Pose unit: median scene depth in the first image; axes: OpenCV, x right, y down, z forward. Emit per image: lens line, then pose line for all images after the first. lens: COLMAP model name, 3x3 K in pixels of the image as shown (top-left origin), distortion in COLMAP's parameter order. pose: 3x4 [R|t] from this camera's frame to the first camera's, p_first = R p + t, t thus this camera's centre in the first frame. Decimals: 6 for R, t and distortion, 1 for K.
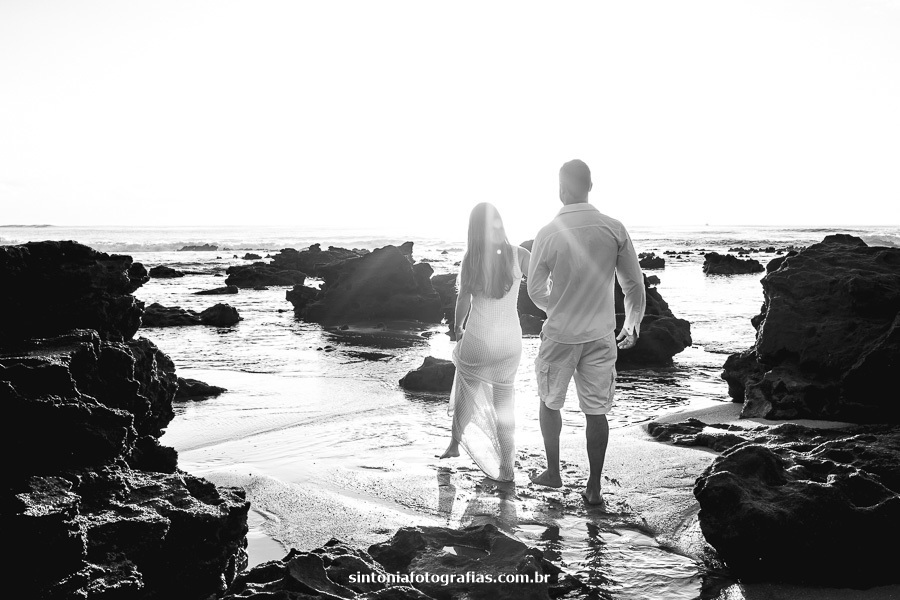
lens RADIAL K [[1000.0, 0, 453.0], [0, 1000.0, 254.1], [0, 0, 1]] dist [0.004002, 0.019147]
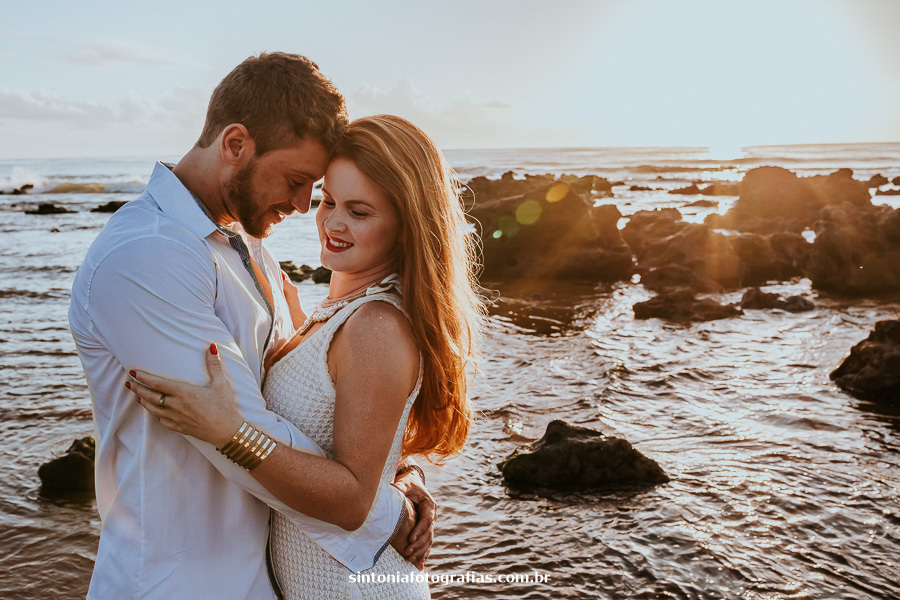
lens RADIAL K [[821.9, 0, 450.0], [0, 821.9, 300.0], [0, 0, 1]] dist [-0.004549, 0.007142]
pose [[0.962550, 0.029970, -0.269441, 0.024784], [0.011965, 0.988206, 0.152664, -0.015459], [0.270838, -0.150170, 0.950839, 0.396051]]
